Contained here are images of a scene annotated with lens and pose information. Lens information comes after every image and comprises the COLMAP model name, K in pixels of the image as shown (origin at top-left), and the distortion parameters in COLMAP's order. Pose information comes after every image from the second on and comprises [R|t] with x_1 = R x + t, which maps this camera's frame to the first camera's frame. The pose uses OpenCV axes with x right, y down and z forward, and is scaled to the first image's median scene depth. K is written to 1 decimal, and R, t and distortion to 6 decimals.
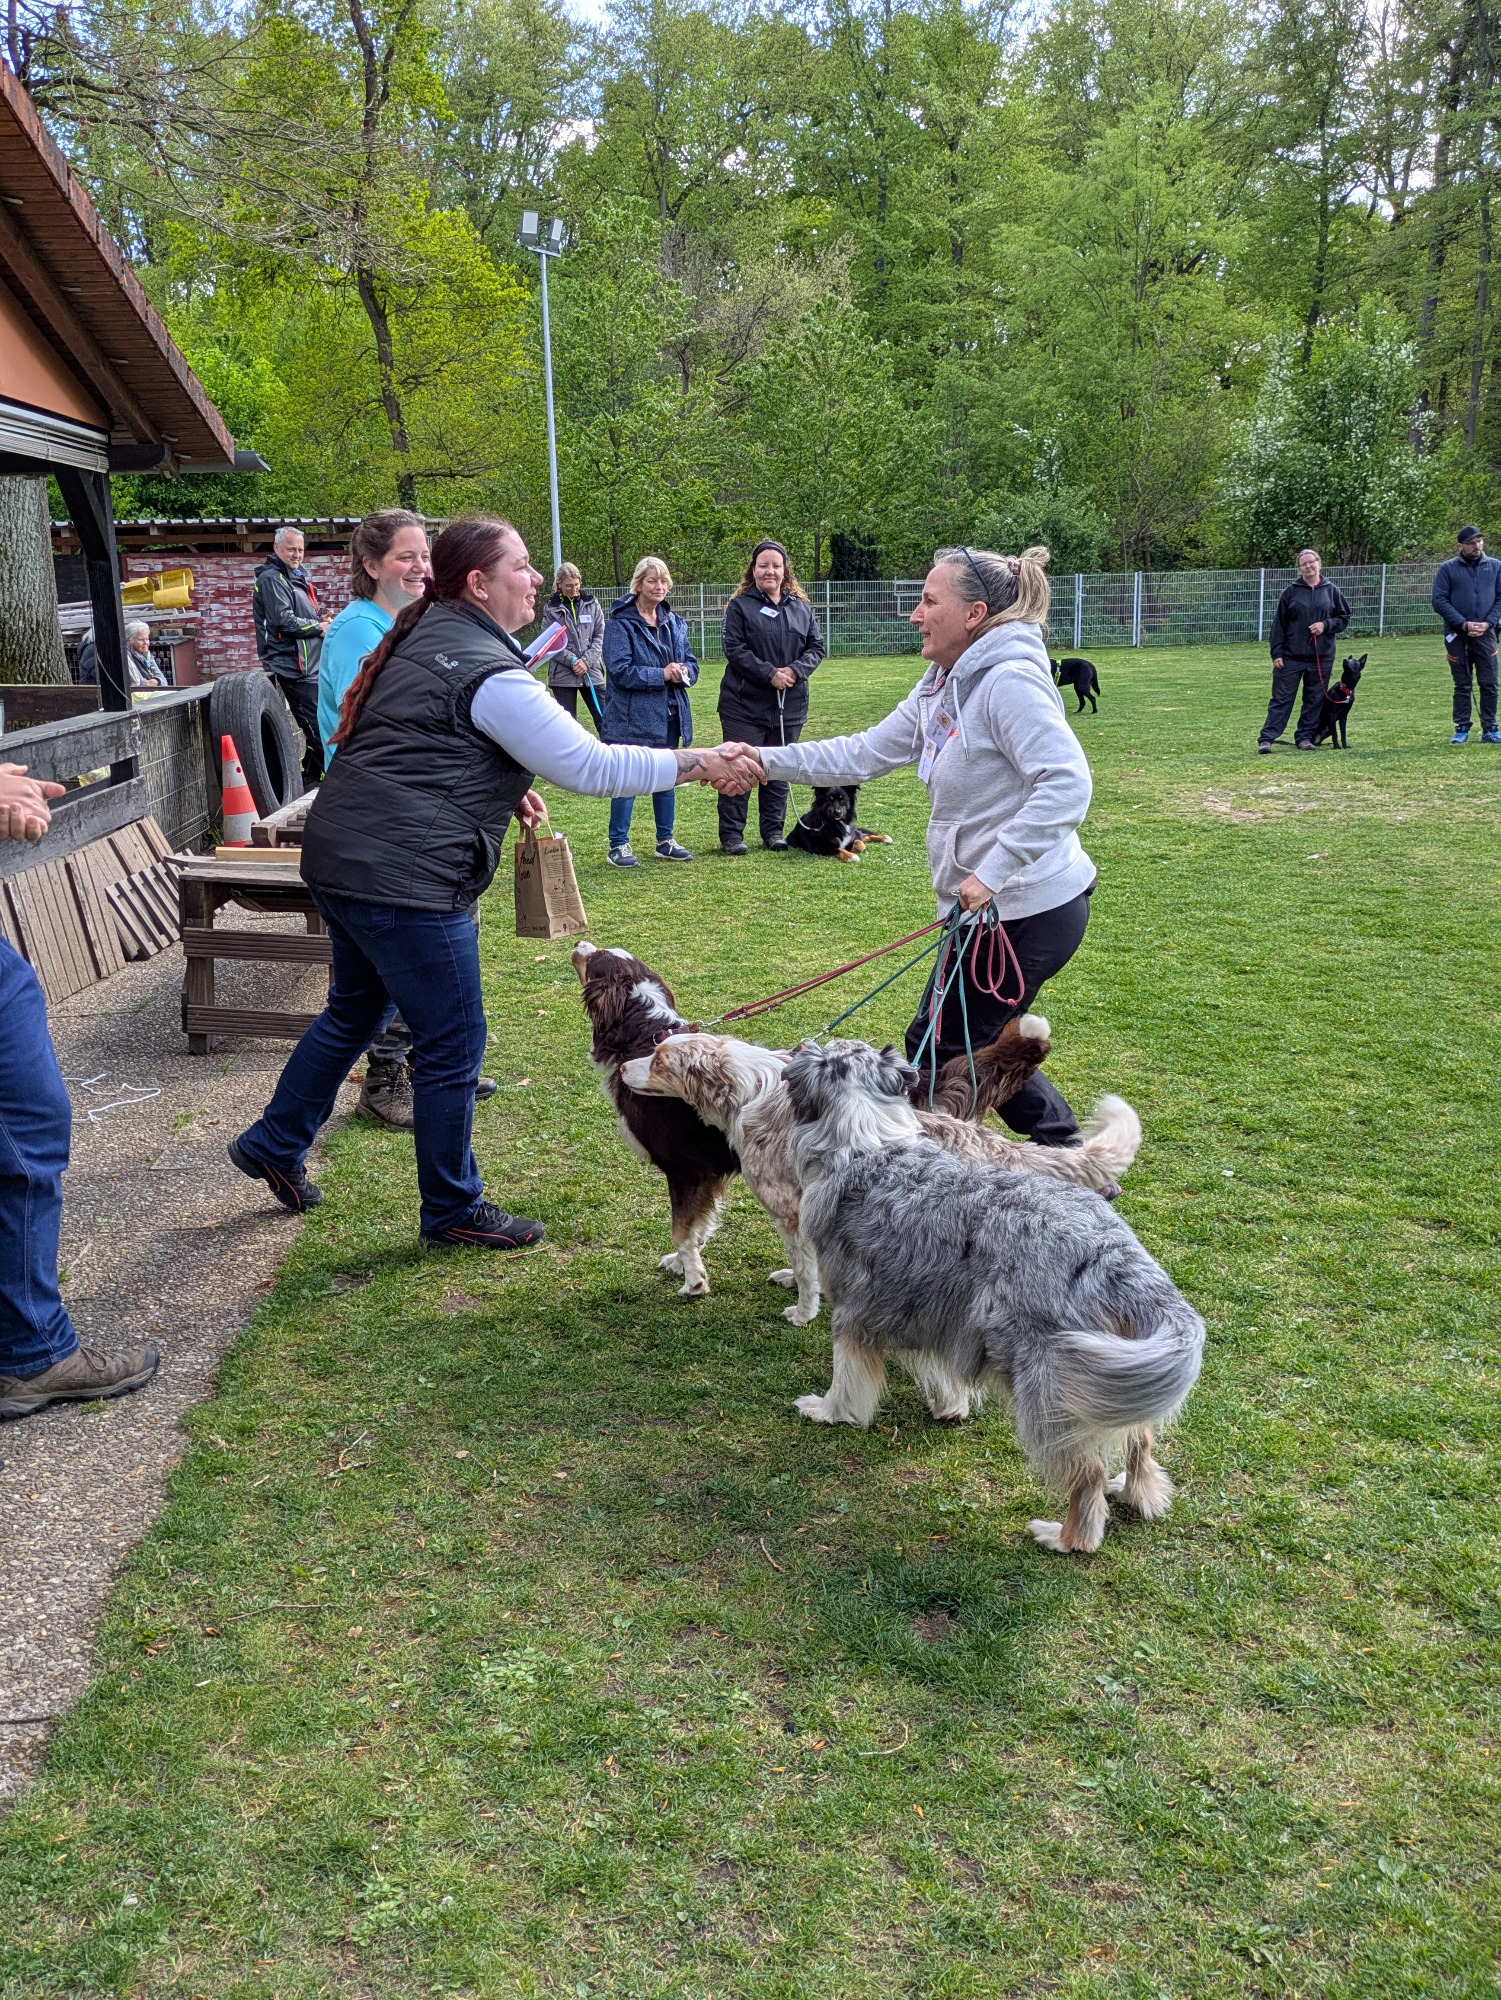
lens RADIAL K [[1960.4, 0, 725.1], [0, 1960.4, 1021.5], [0, 0, 1]] dist [0.028226, 0.000000]
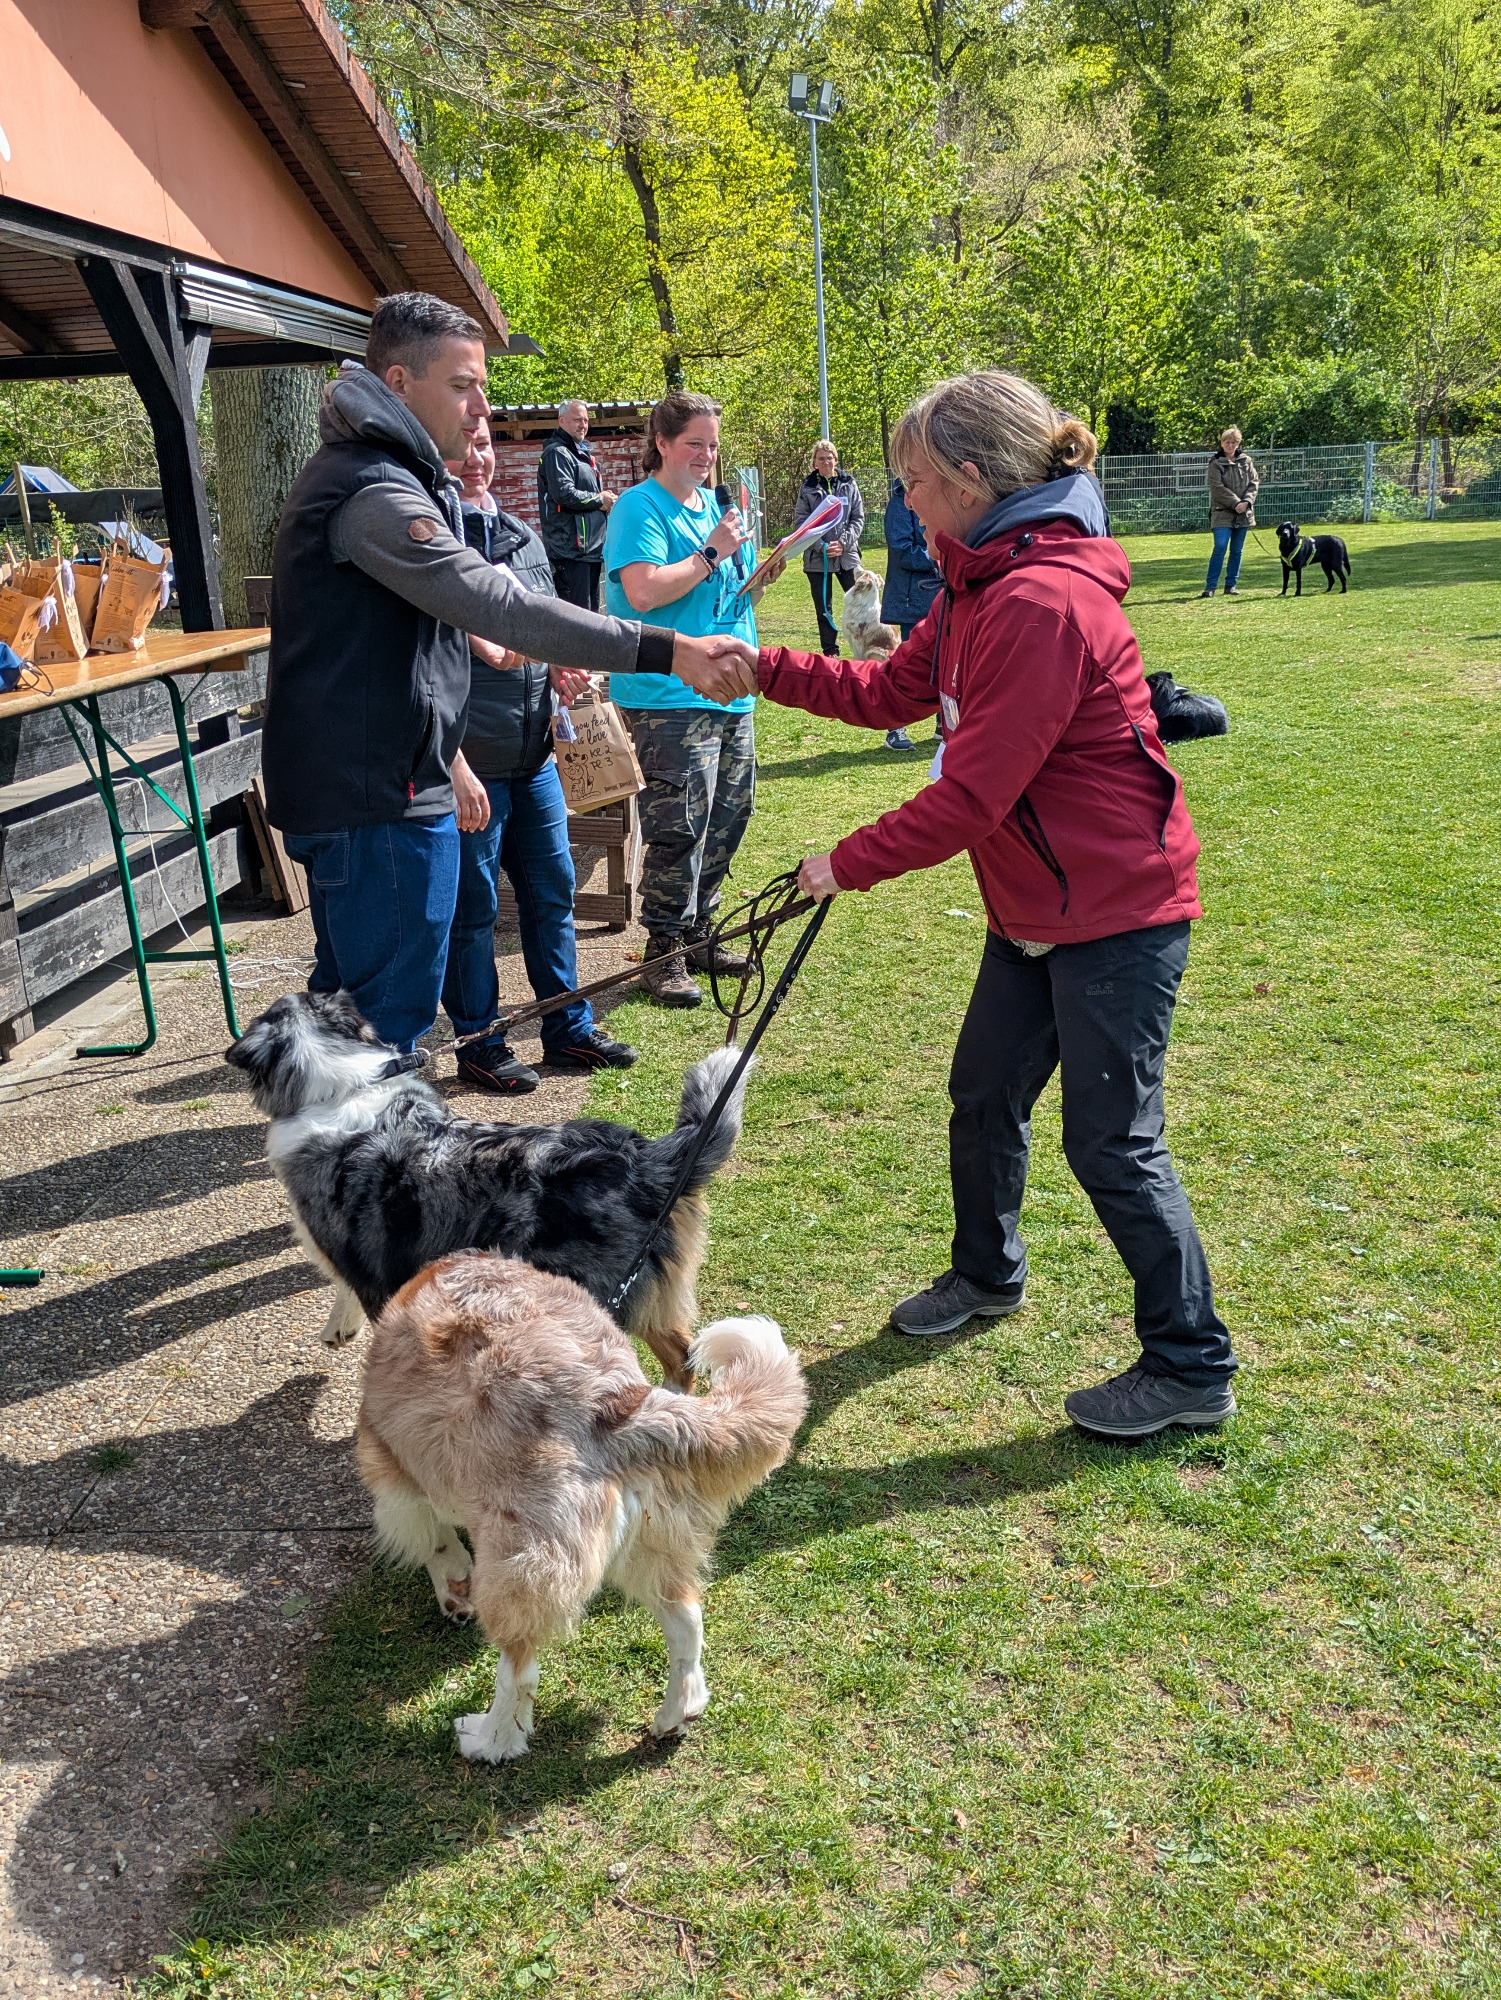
lens RADIAL K [[1960.4, 0, 778.0], [0, 1960.4, 1064.4], [0, 0, 1]] dist [0.028226, 0.000000]
pose [[0.994250, 0.010790, -0.106541, -0.005287], [-0.002645, 0.997082, 0.076291, 0.011787], [0.107053, -0.075570, 0.991377, -0.024398]]
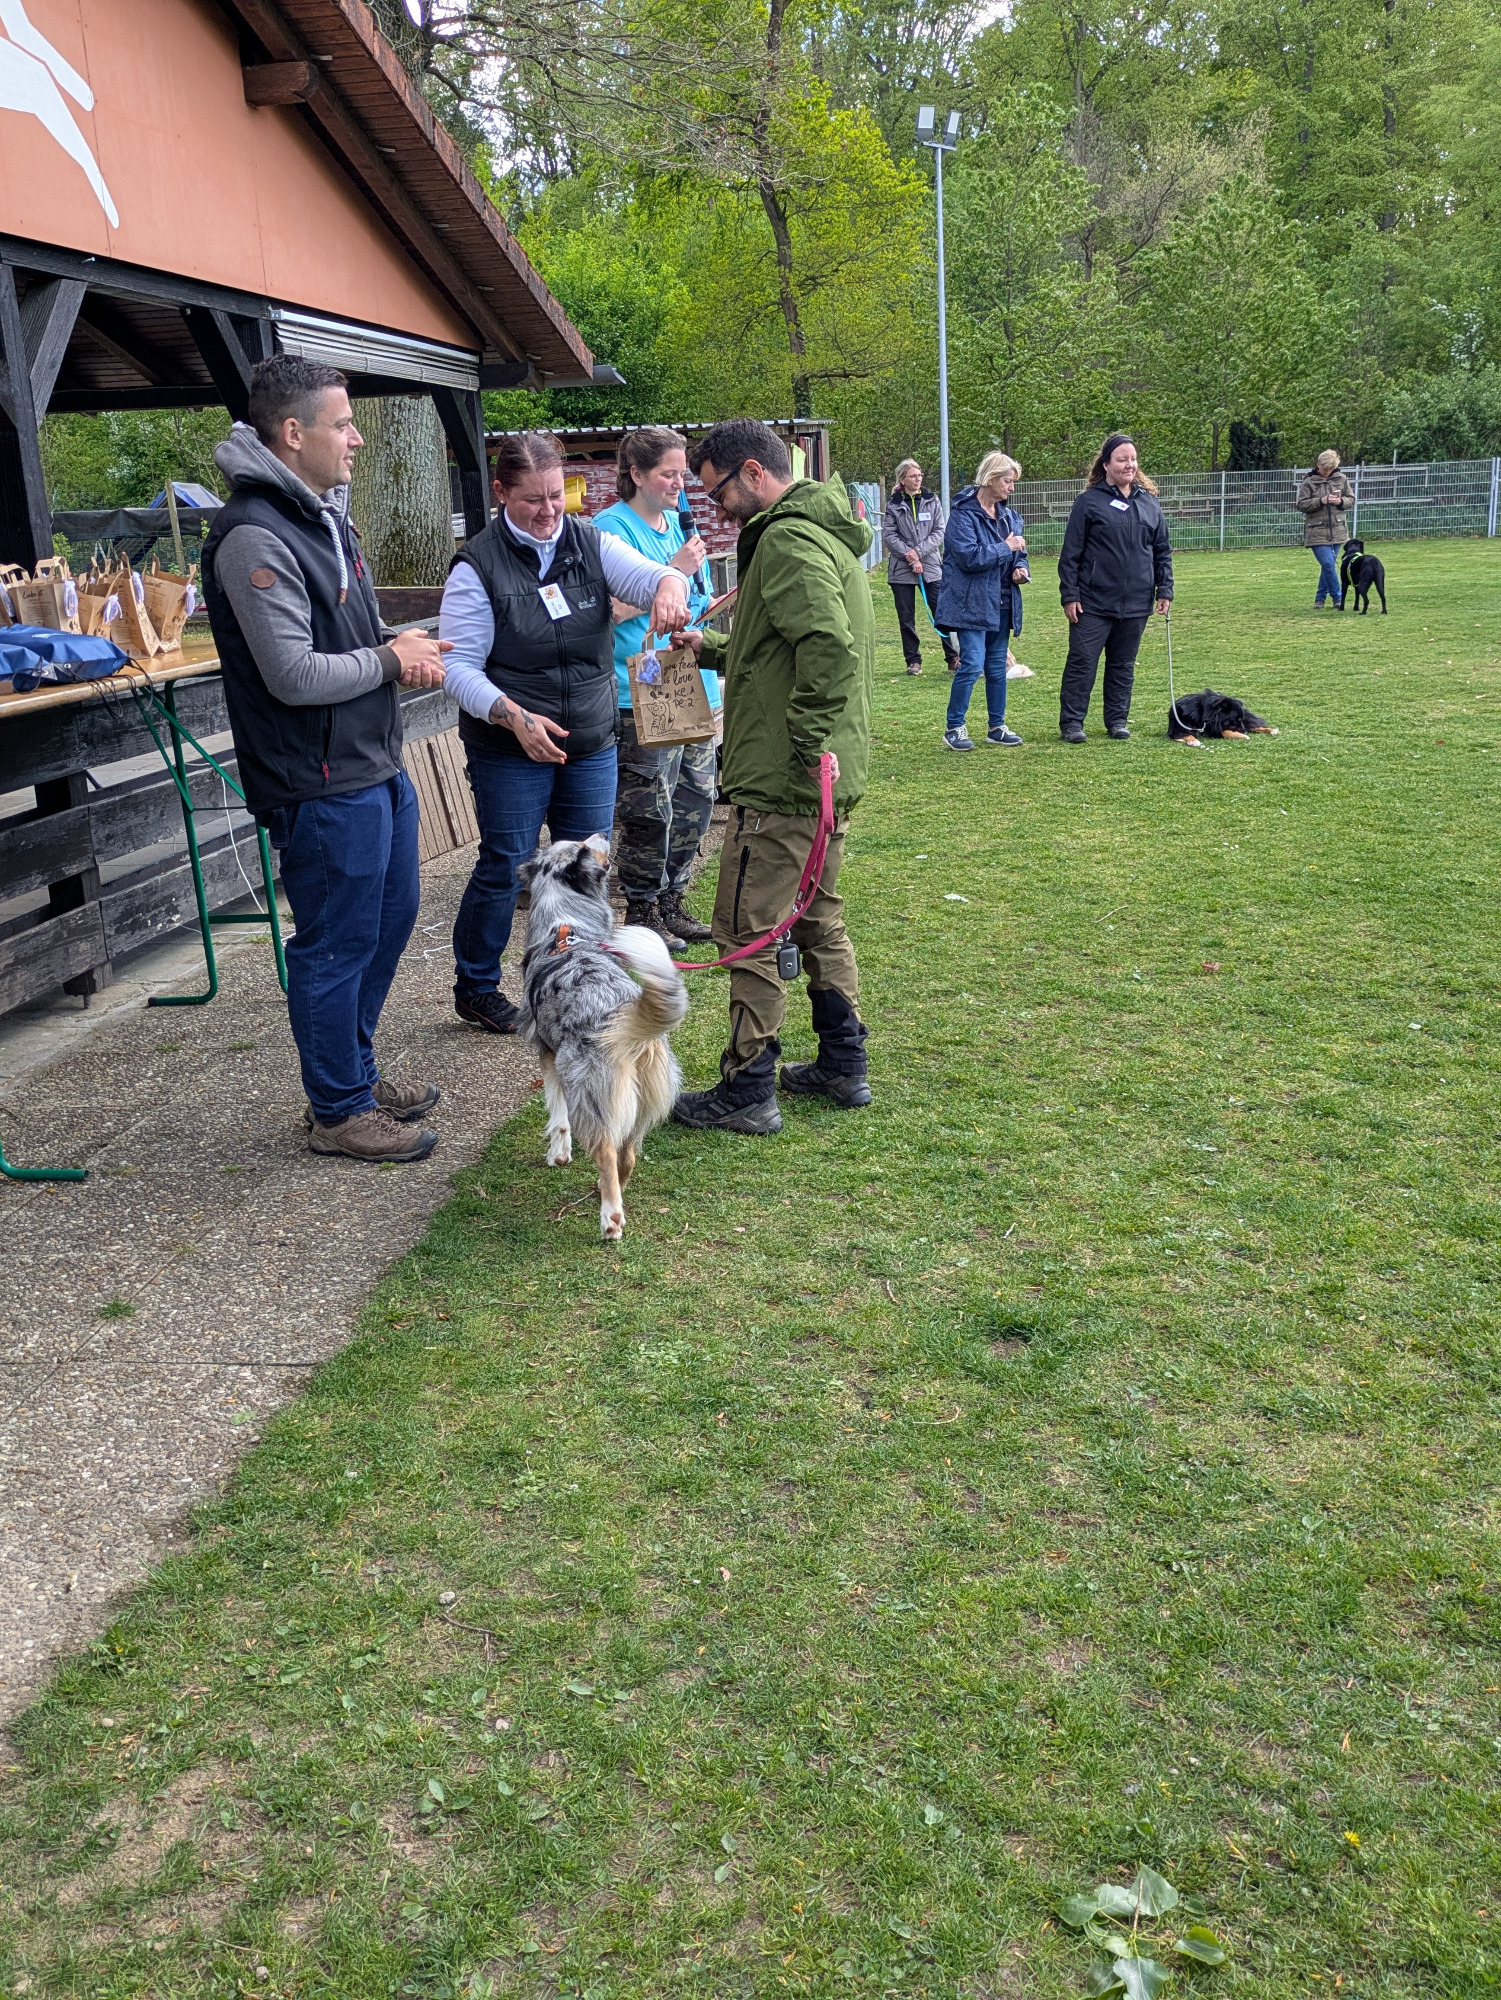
lens RADIAL K [[1960.4, 0, 763.1], [0, 1960.4, 1014.4], [0, 0, 1]] dist [0.028226, 0.000000]
pose [[0.982774, 0.029455, -0.182448, 0.140842], [-0.021127, 0.998651, 0.047426, 0.038455], [0.183599, -0.042754, 0.982071, -0.173172]]
